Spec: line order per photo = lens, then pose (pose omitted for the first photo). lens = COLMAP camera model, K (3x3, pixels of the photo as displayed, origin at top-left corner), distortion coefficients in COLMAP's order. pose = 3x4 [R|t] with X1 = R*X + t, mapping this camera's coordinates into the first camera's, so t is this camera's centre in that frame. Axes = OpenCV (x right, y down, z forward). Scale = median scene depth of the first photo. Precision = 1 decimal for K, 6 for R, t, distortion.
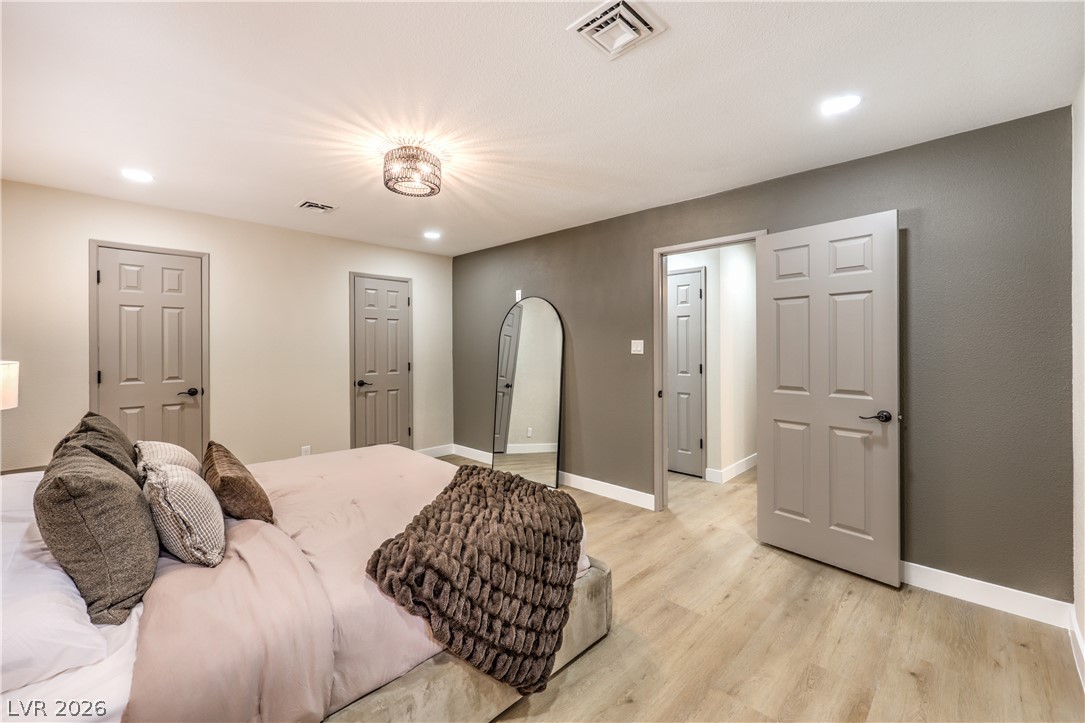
lens RADIAL K [[445.9, 0, 542.8], [0, 445.9, 357.6], [0, 0, 1]] dist [0.000357, -0.000224]
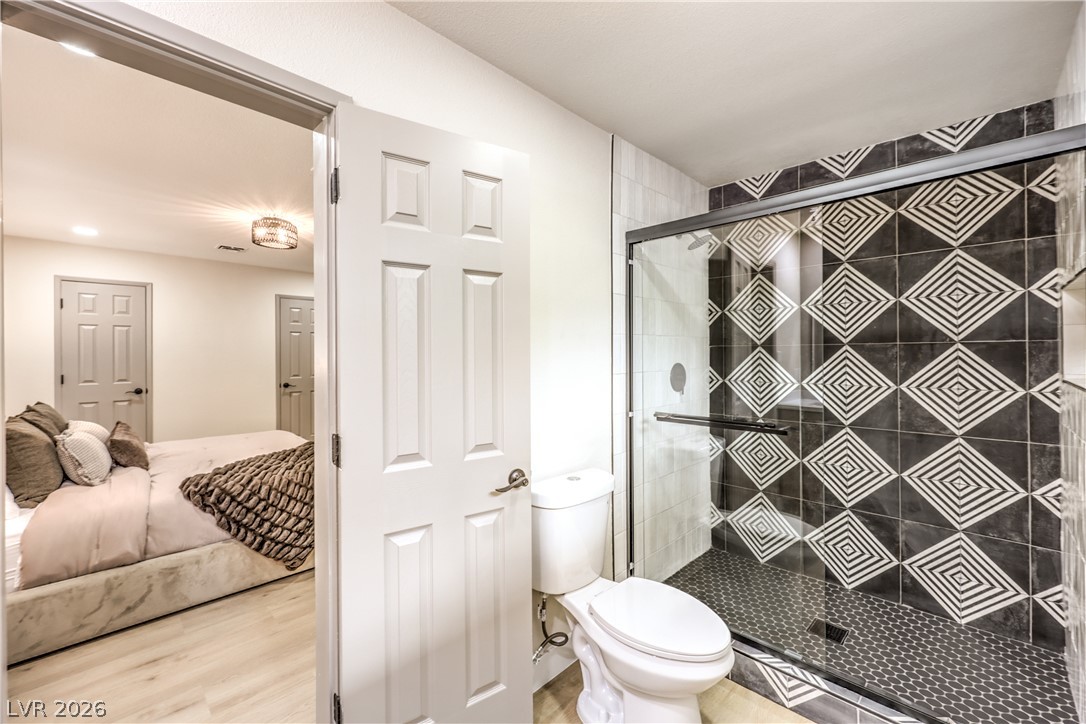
lens RADIAL K [[446.3, 0, 548.7], [0, 446.3, 361.5], [0, 0, 1]] dist [0.000357, -0.000224]
pose [[0.999999, 0.000711, -0.000953, 0.859754], [-0.000713, 0.999997, -0.002234, -0.013876], [0.000952, 0.002234, 0.999997, -0.614999]]
